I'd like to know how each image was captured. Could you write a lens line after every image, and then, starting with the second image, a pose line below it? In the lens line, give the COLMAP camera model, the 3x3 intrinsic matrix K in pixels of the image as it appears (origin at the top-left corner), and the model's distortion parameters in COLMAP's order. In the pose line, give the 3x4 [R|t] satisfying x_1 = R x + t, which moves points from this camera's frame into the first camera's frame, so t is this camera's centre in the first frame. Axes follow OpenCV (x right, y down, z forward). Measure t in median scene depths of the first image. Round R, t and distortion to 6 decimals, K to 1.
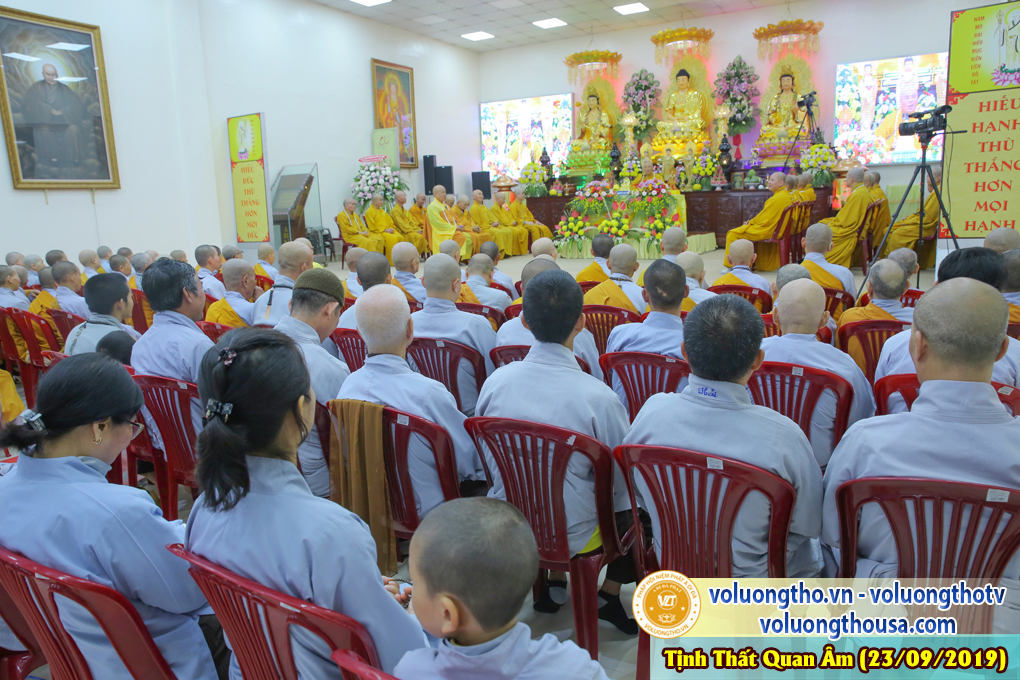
lens RADIAL K [[729.4, 0, 505.2], [0, 729.4, 342.1], [0, 0, 1]] dist [-0.098581, 0.072686]
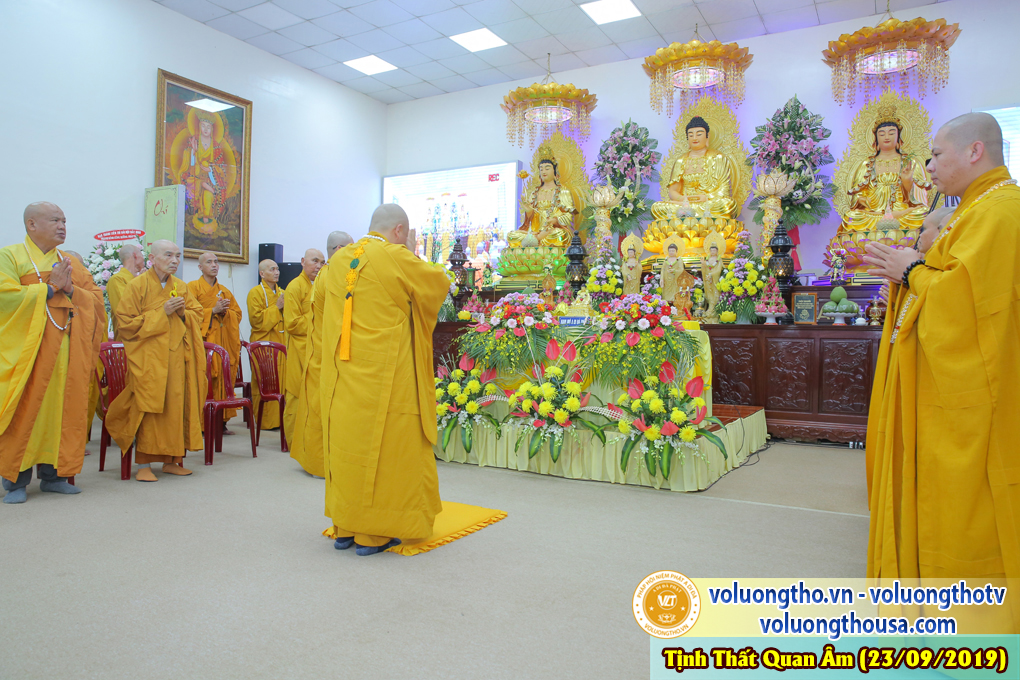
lens RADIAL K [[729.4, 0, 516.6], [0, 729.4, 343.3], [0, 0, 1]] dist [-0.098581, 0.072686]
pose [[0.998512, 0.048940, 0.024050, 0.099165], [-0.044238, 0.984885, -0.167465, -0.098143], [-0.031882, 0.166151, 0.985585, 0.475218]]
